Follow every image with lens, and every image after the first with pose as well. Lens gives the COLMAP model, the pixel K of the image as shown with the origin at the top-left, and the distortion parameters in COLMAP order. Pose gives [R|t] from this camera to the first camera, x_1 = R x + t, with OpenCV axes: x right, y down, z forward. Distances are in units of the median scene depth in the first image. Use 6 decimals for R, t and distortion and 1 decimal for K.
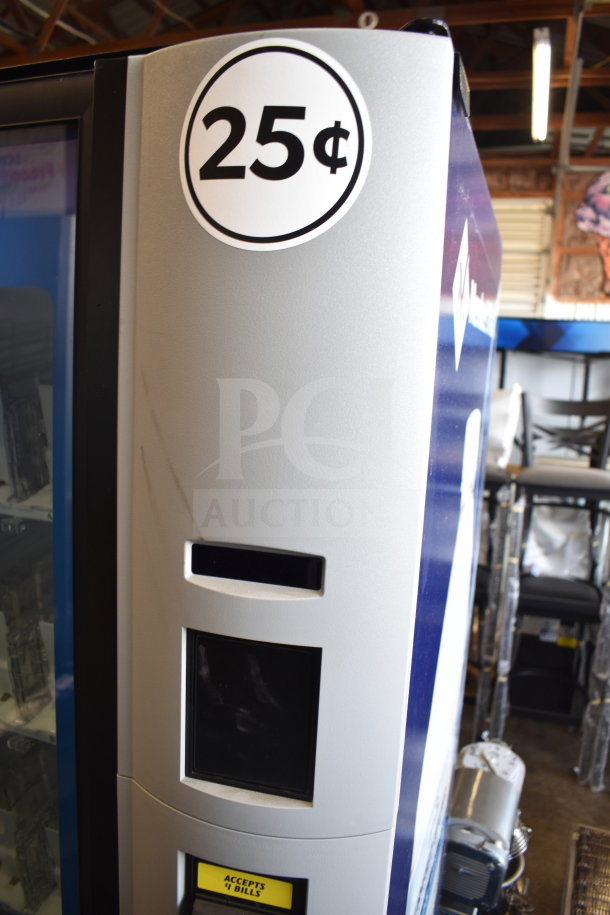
lens RADIAL K [[707.8, 0, 299.5], [0, 707.8, 463.9], [0, 0, 1]] dist [-0.104125, 0.026920]
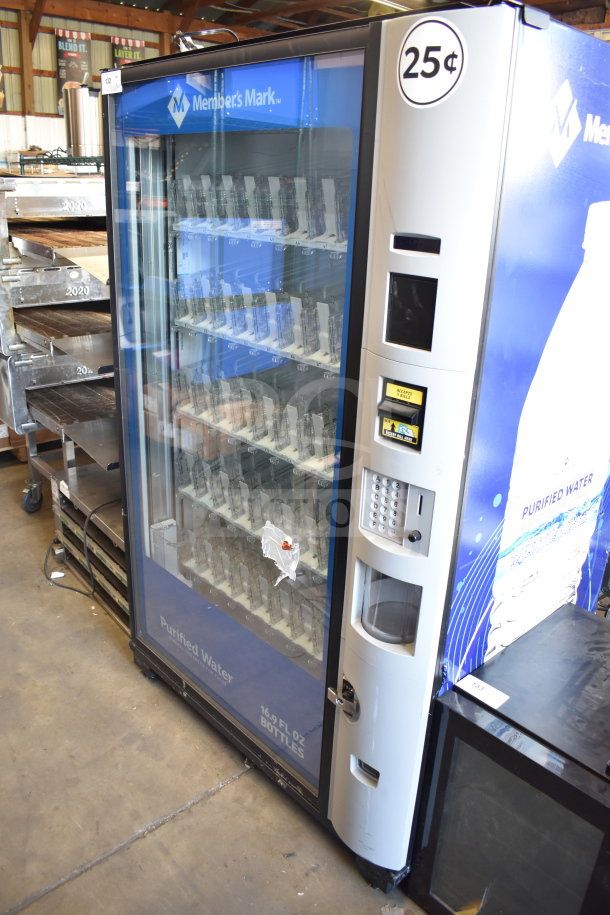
lens RADIAL K [[707.8, 0, 305.8], [0, 707.8, 460.8], [0, 0, 1]] dist [-0.104125, 0.026920]
pose [[0.881959, 0.161040, -0.442962, 0.132864], [-0.066439, 0.972912, 0.221422, 0.061395], [0.466621, -0.165855, 0.868768, -0.233639]]
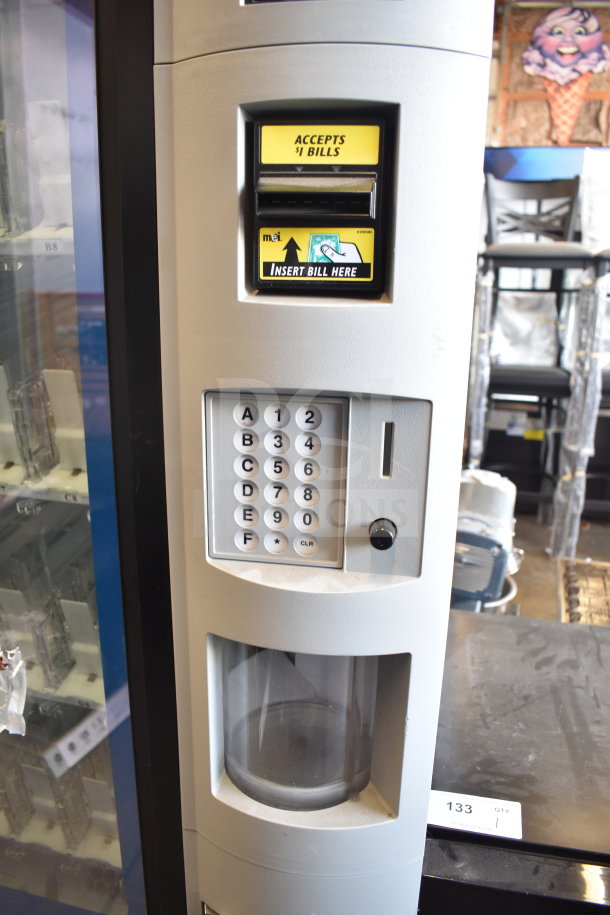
lens RADIAL K [[707.8, 0, 307.6], [0, 707.8, 464.0], [0, 0, 1]] dist [-0.104125, 0.026920]
pose [[0.994878, -0.058210, 0.082644, -0.034892], [0.045826, 0.988437, 0.144544, 0.162999], [-0.090102, -0.140016, 0.986041, 0.019858]]
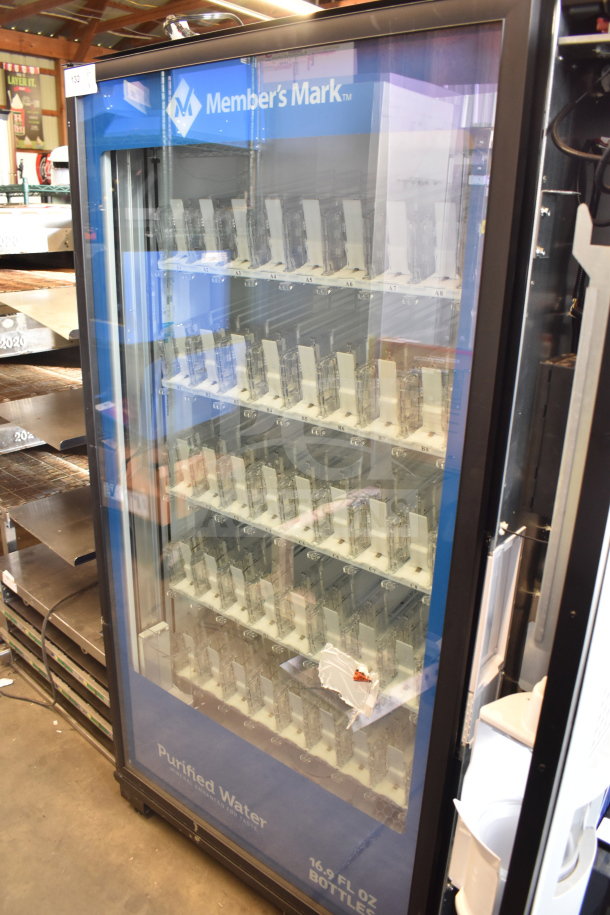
lens RADIAL K [[707.8, 0, 301.8], [0, 707.8, 461.3], [0, 0, 1]] dist [-0.104125, 0.026920]
pose [[0.938832, 0.090116, -0.332375, -0.028656], [-0.030585, 0.983160, 0.180171, 0.046430], [0.343014, -0.158984, 0.925778, -0.148602]]
